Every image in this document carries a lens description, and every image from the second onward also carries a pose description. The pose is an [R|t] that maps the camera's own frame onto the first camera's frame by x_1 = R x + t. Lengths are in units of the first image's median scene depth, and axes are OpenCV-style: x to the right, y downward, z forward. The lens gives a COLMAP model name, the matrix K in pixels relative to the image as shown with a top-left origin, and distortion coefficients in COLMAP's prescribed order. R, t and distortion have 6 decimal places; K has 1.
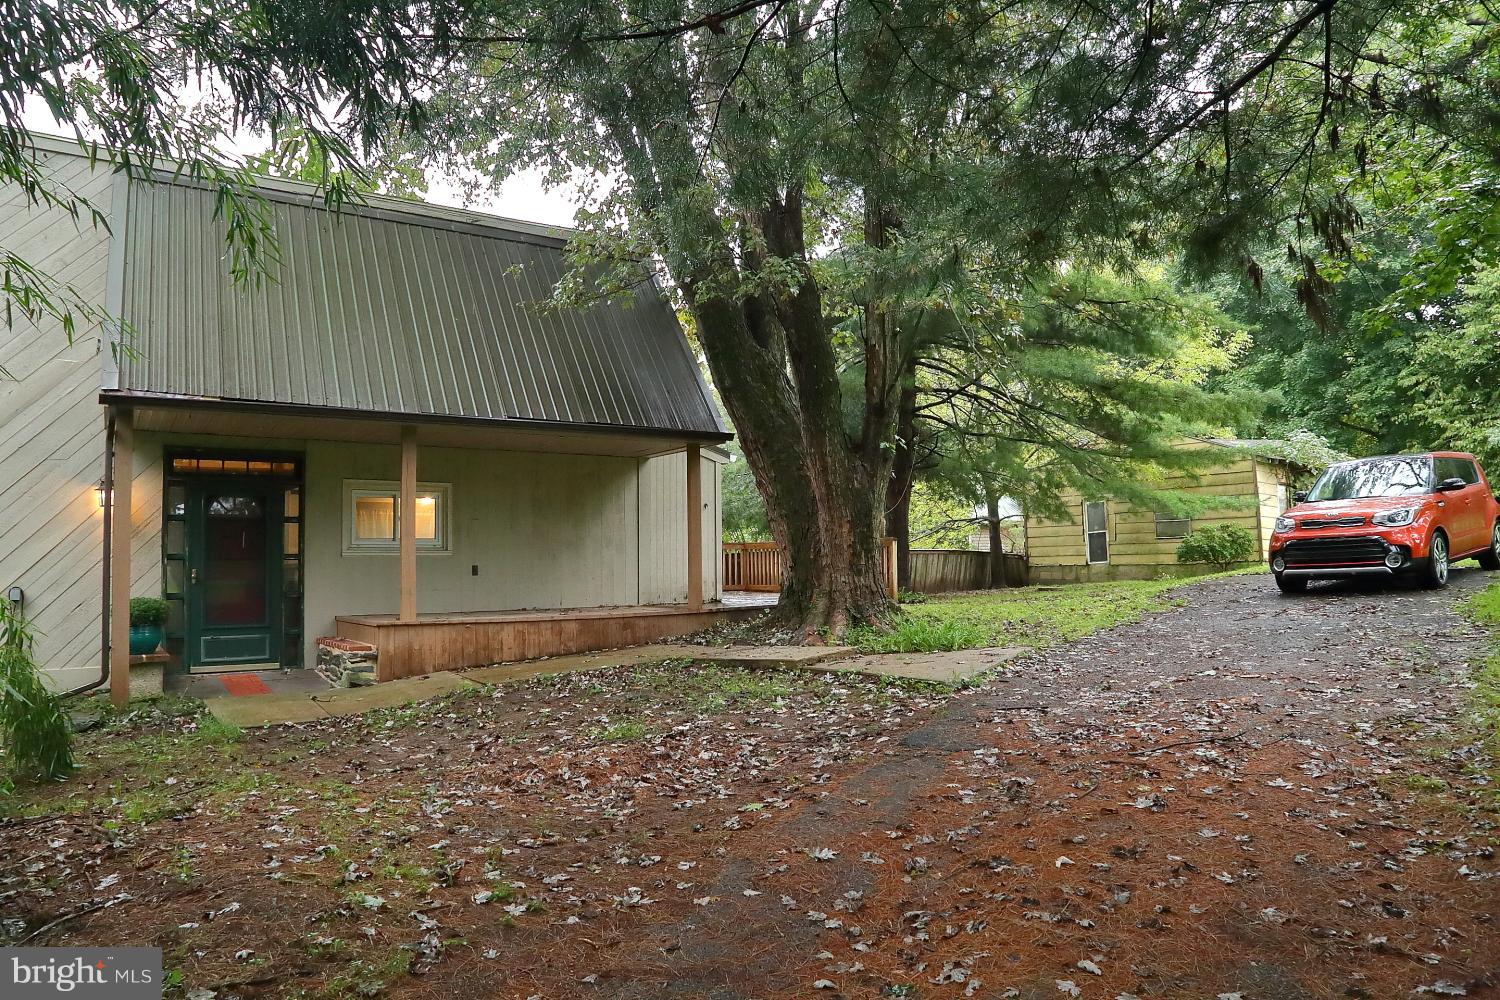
lens RADIAL K [[1041.9, 0, 741.6], [0, 1041.9, 501.5], [0, 0, 1]] dist [-0.120578, 0.065496]
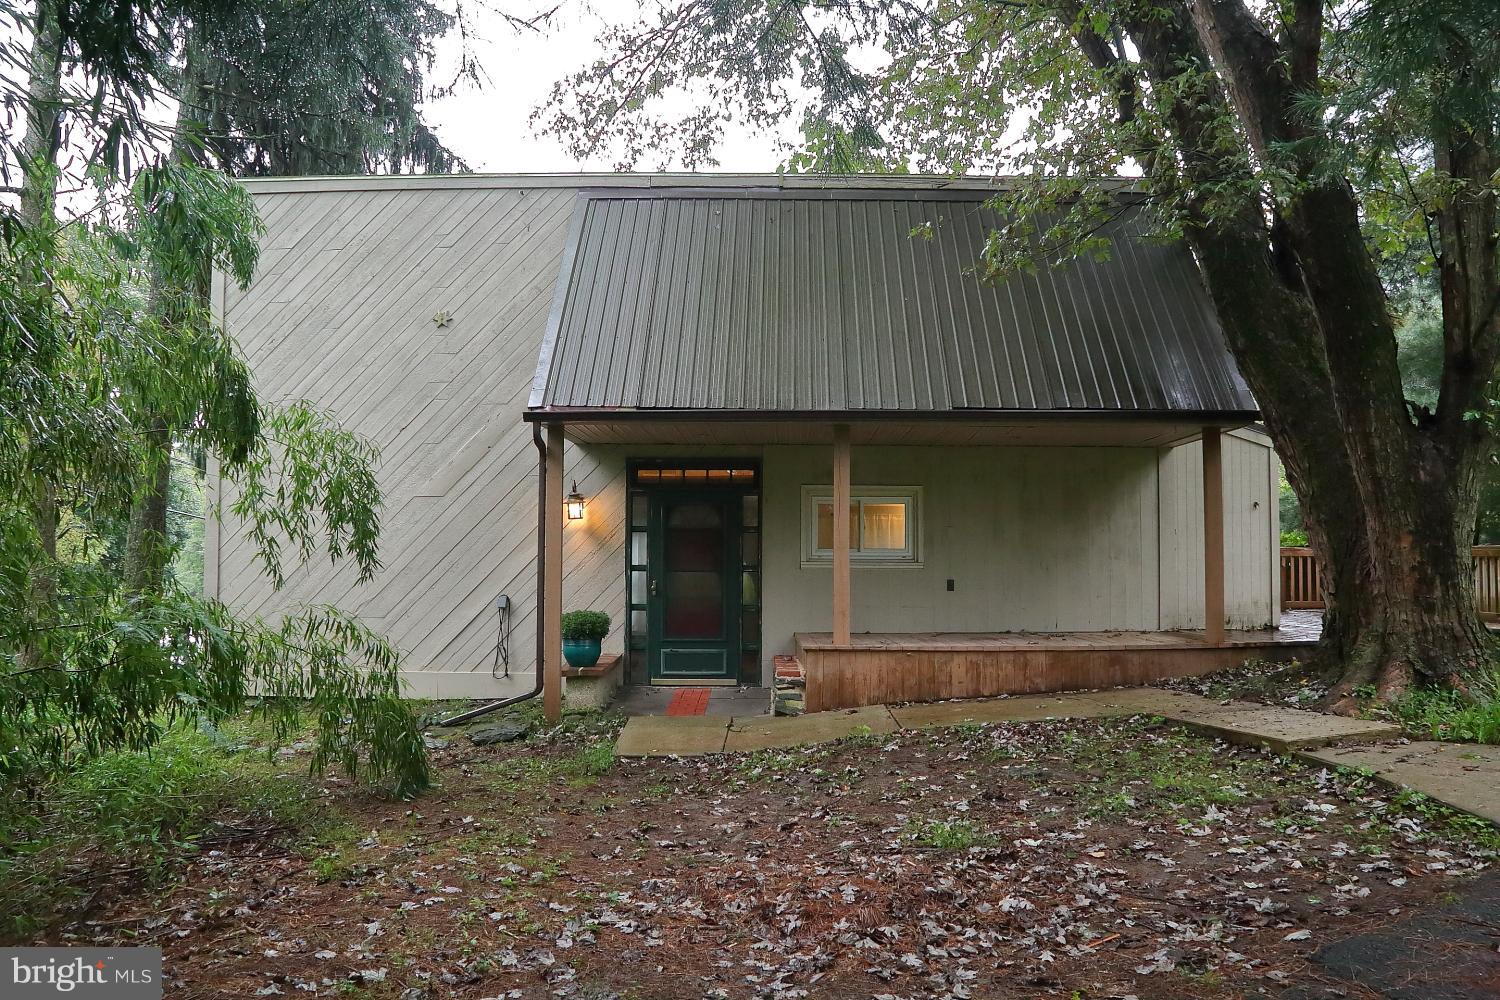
lens RADIAL K [[1041.9, 0, 741.6], [0, 1041.9, 501.5], [0, 0, 1]] dist [-0.120578, 0.065496]
pose [[0.816066, -0.016242, -0.577731, 0.116650], [0.021200, 0.999774, 0.001838, -0.010376], [0.577570, -0.013748, 0.816225, 0.208671]]
